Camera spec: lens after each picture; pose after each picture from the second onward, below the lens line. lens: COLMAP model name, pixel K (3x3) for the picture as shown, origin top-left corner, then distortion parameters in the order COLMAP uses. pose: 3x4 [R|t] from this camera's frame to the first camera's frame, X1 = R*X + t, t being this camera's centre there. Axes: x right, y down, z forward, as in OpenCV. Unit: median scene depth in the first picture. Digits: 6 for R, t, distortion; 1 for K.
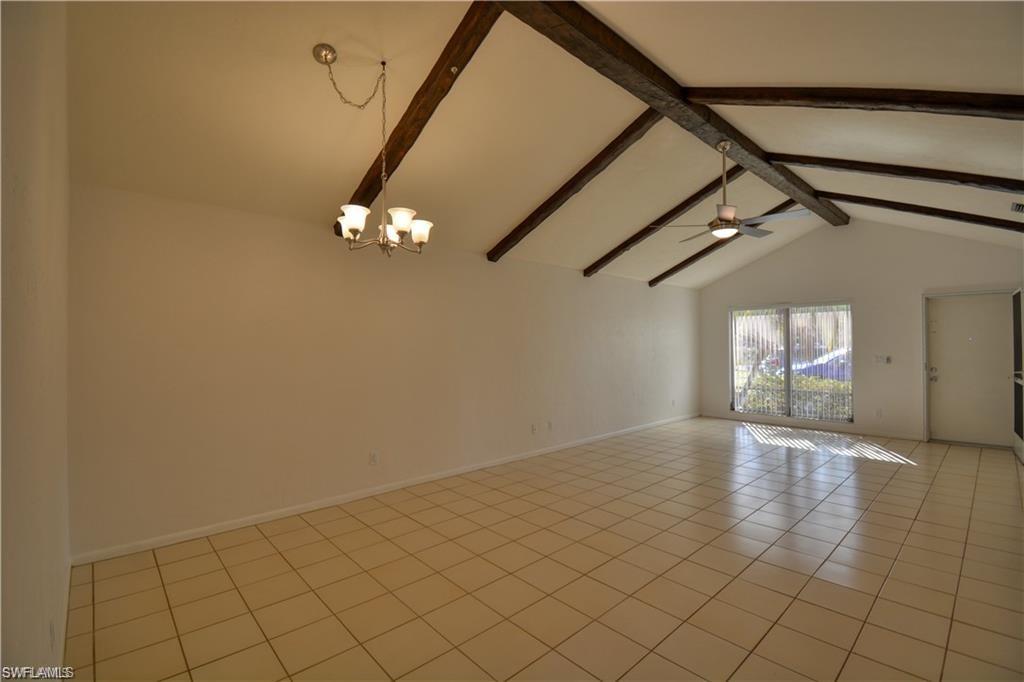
lens RADIAL K [[449.8, 0, 511.9], [0, 449.8, 338.4], [0, 0, 1]] dist [0.017691, -0.025601]
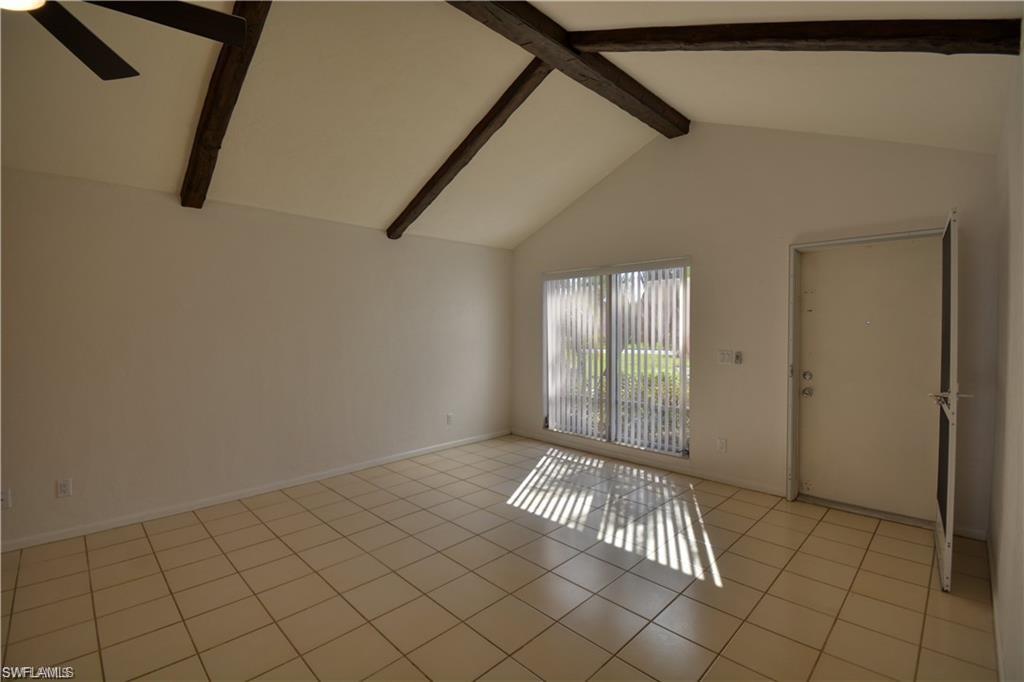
lens RADIAL K [[446.0, 0, 476.6], [0, 446.0, 332.4], [0, 0, 1]] dist [-0.095555, 0.038189]
pose [[0.999870, -0.003749, 0.015667, 0.402885], [0.003423, 0.999779, 0.020762, 0.001421], [-0.015741, -0.020706, 0.999662, 0.364075]]
